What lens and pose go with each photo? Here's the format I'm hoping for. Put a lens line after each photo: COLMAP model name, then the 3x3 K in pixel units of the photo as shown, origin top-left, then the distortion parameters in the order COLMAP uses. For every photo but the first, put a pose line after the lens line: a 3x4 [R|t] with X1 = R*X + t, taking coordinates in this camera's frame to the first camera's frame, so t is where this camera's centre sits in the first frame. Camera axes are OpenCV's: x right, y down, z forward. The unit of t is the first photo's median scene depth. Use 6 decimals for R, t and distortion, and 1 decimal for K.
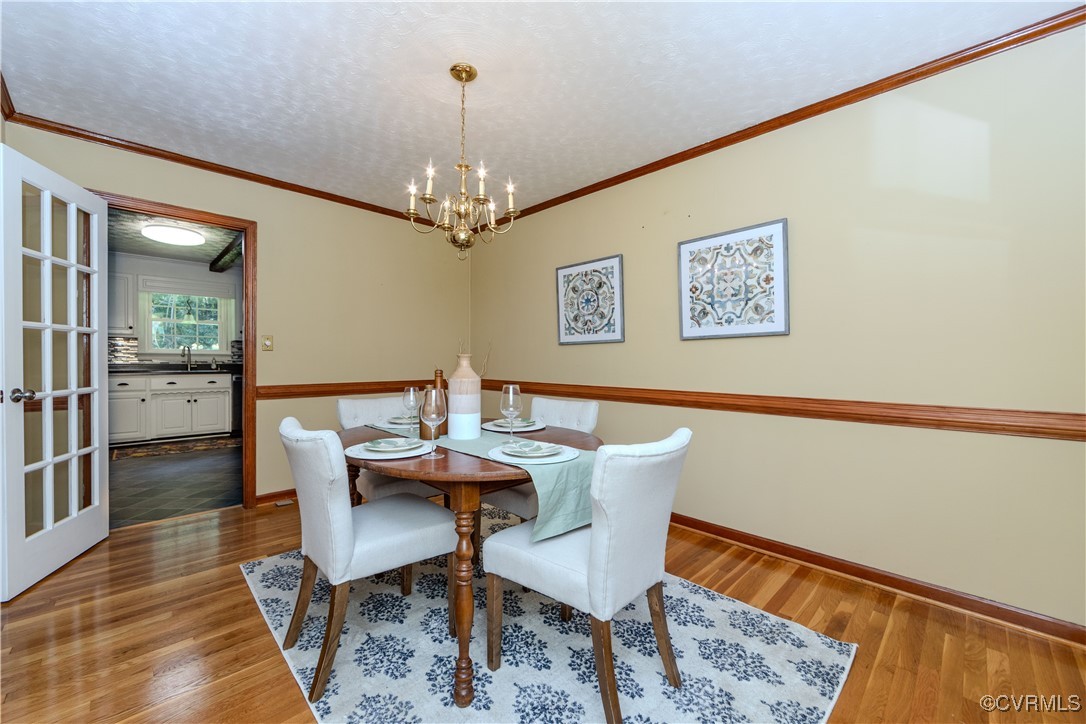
lens RADIAL K [[433.6, 0, 538.5], [0, 433.6, 361.8], [0, 0, 1]] dist [-0.001053, -0.000210]
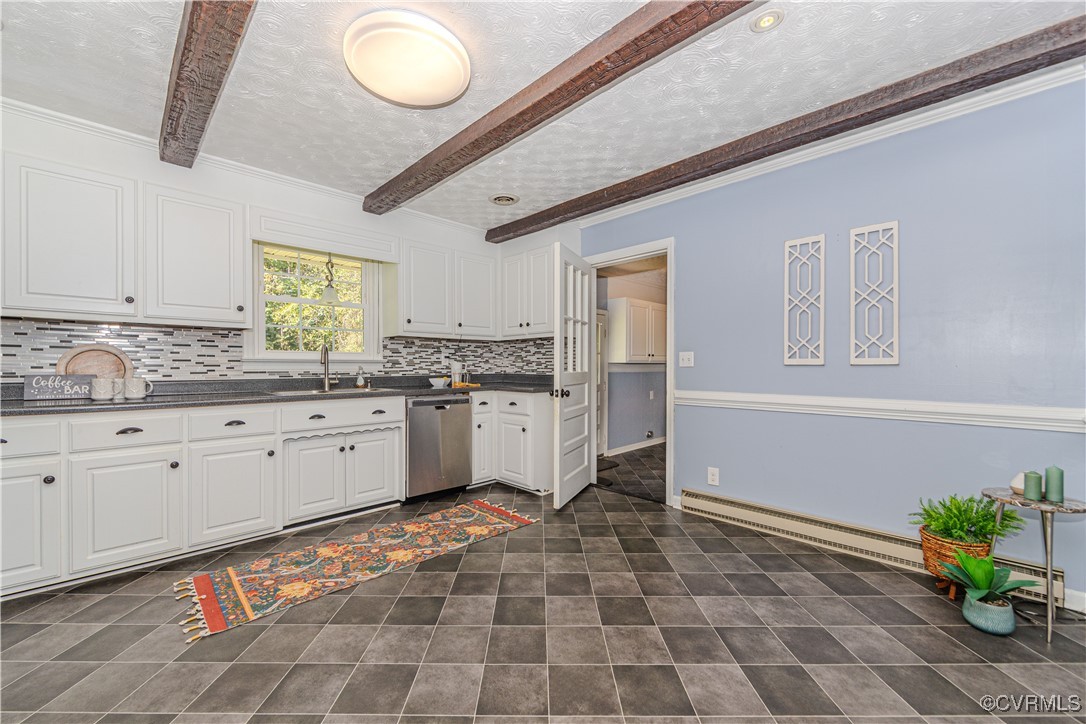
lens RADIAL K [[433.6, 0, 538.2], [0, 433.6, 367.5], [0, 0, 1]] dist [-0.001053, -0.000210]
pose [[0.999944, -0.008222, 0.006707, -0.540031], [0.008251, 0.999957, -0.004288, -0.003761], [-0.006672, 0.004344, 0.999968, 0.445982]]
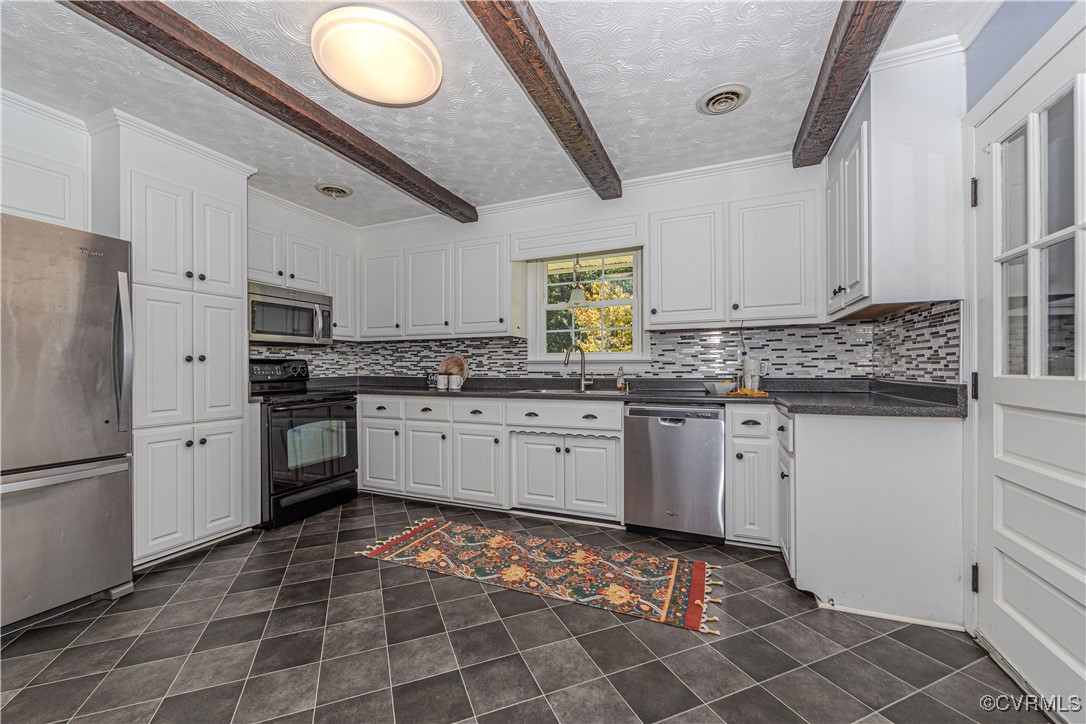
lens RADIAL K [[433.6, 0, 533.7], [0, 433.6, 362.4], [0, 0, 1]] dist [-0.001053, -0.000210]
pose [[0.374640, -0.017592, -0.927004, -0.308428], [0.004867, 0.999844, -0.017007, -0.006455], [0.927158, 0.001860, 0.374667, 0.730797]]
